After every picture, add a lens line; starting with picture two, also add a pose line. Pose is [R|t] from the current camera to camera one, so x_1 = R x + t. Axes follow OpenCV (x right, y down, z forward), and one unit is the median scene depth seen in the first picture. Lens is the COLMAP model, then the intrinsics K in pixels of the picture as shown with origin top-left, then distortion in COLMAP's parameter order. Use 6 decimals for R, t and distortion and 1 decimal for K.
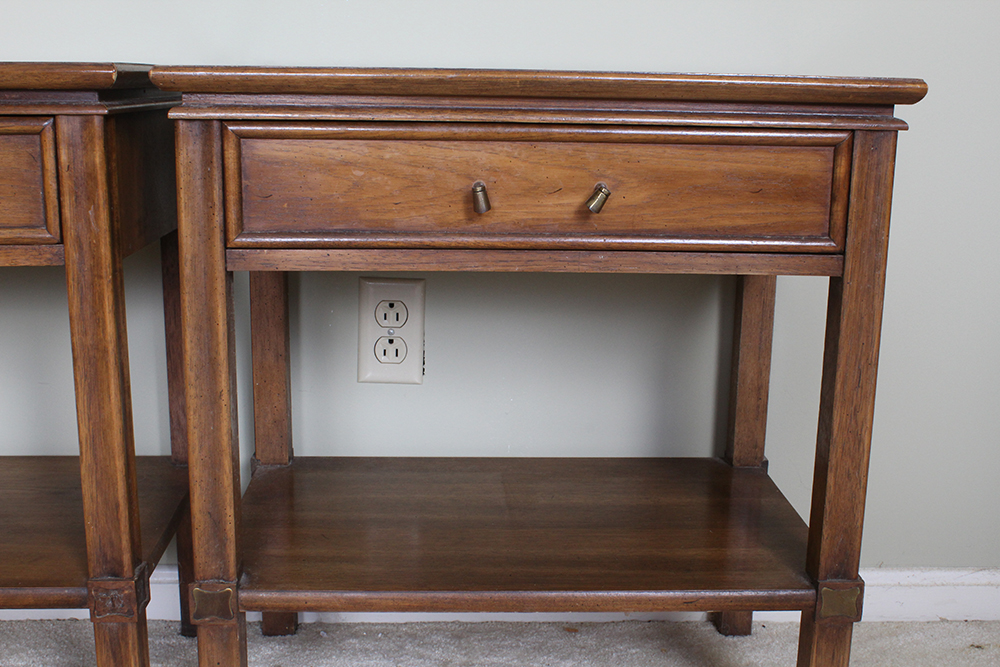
lens RADIAL K [[1175.9, 0, 489.9], [0, 1175.9, 323.7], [0, 0, 1]] dist [-0.068049, 0.000000]
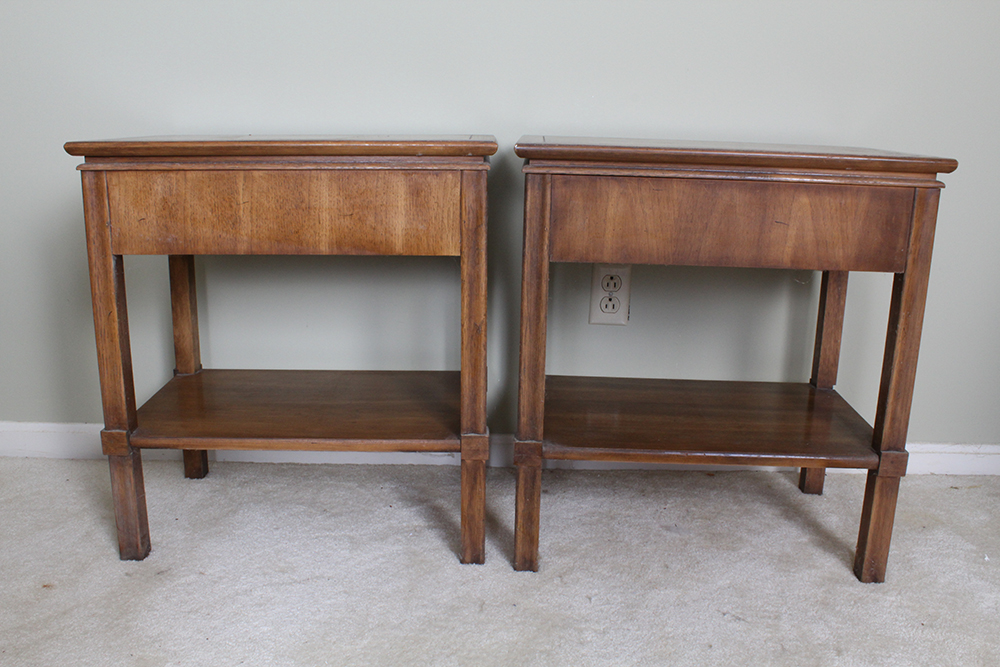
lens RADIAL K [[862.0, 0, 505.4], [0, 862.0, 311.8], [0, 0, 1]] dist [-0.138910, 0.083992]
pose [[0.998293, 0.011647, -0.057235, -0.236376], [-0.010686, 0.999797, 0.017071, 0.018580], [0.057422, -0.016430, 0.998215, -0.335052]]
